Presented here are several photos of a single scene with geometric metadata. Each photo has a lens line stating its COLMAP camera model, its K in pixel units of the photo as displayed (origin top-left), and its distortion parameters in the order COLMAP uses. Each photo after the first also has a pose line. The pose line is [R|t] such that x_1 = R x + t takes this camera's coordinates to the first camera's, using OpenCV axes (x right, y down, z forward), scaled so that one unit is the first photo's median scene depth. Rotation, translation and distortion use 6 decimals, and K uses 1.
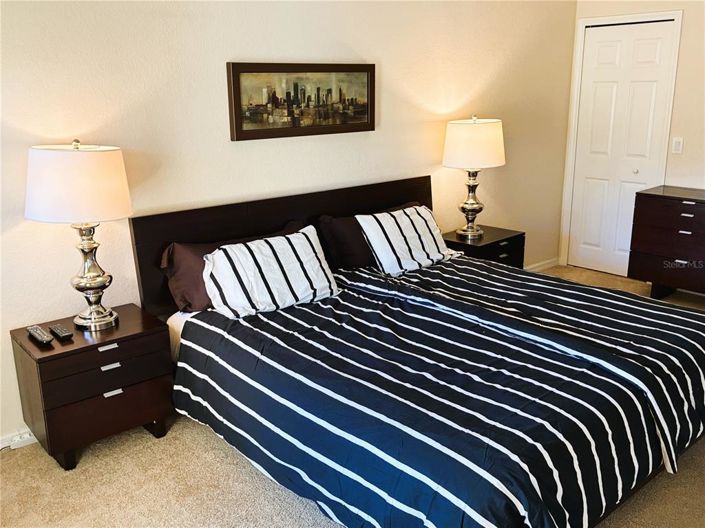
lens RADIAL K [[651.7, 0, 352.5], [0, 651.7, 264.6], [0, 0, 1]] dist [0.017373, 0.000000]
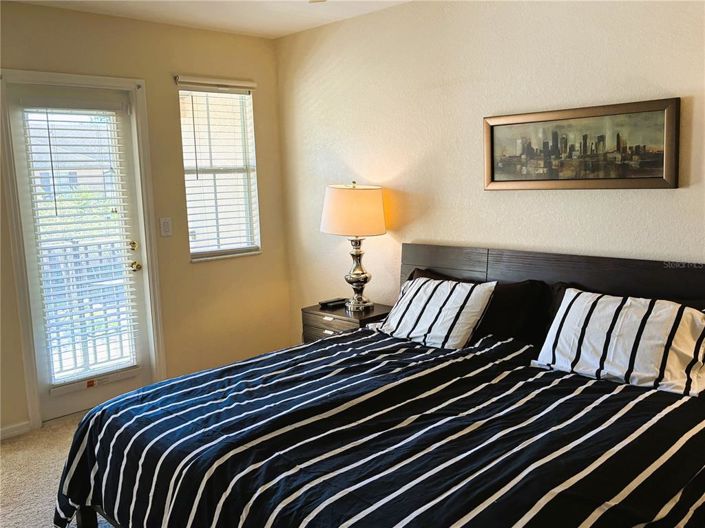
lens RADIAL K [[651.7, 0, 352.7], [0, 651.7, 262.6], [0, 0, 1]] dist [0.017373, 0.000000]
pose [[0.052432, 0.155864, -0.986386, 0.817576], [-0.226658, 0.963824, 0.140251, -0.164267], [0.972562, 0.216219, 0.085863, 0.678168]]
